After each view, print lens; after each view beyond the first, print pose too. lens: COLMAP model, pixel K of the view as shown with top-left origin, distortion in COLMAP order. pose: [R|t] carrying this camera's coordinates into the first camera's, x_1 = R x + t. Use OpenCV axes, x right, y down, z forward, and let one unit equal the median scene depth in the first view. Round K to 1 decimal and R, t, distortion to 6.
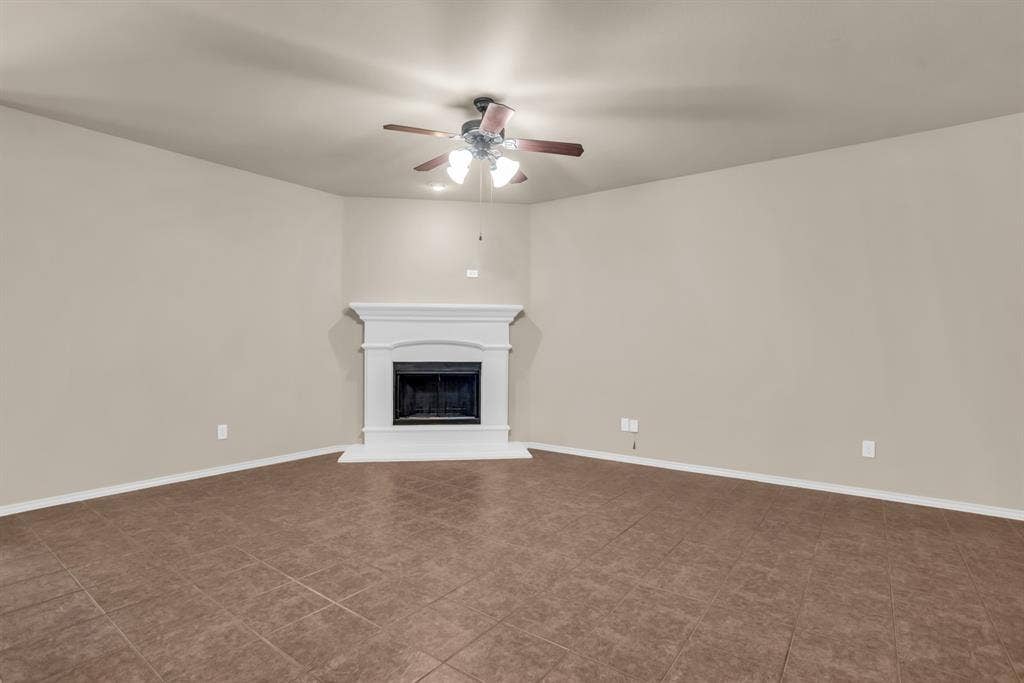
lens RADIAL K [[488.1, 0, 498.3], [0, 488.1, 345.8], [0, 0, 1]] dist [-0.027380, 0.023746]
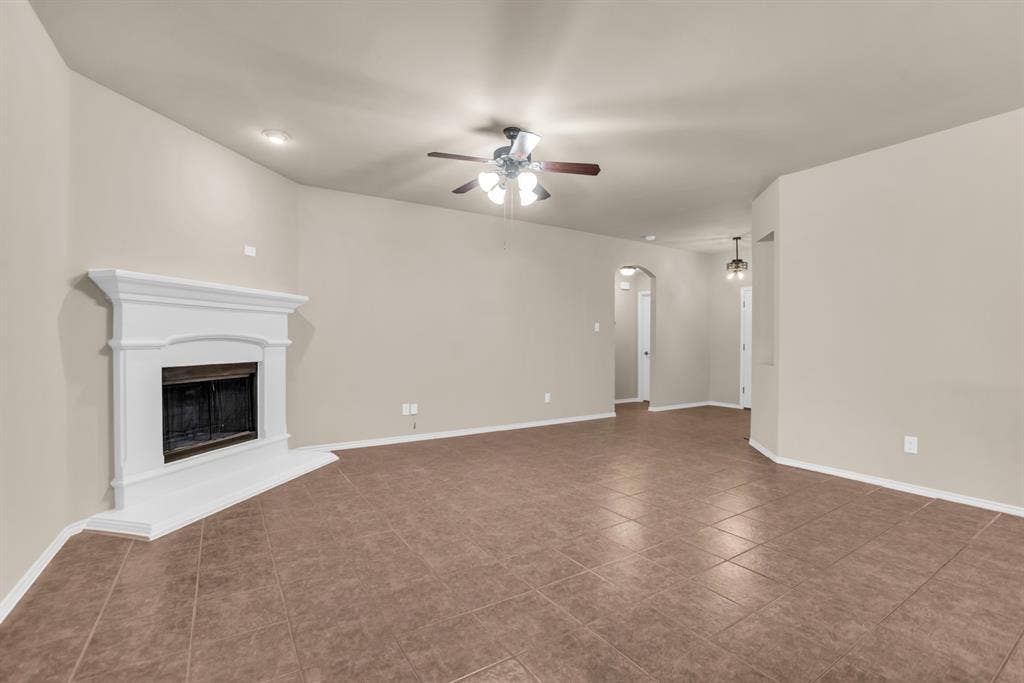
lens RADIAL K [[457.1, 0, 511.4], [0, 457.1, 334.6], [0, 0, 1]] dist [-0.065987, 0.018385]
pose [[0.342636, 0.007809, 0.939436, -0.608983], [-0.002621, 0.999970, -0.007356, -0.007823], [-0.939465, 0.000058, 0.342646, 0.360148]]
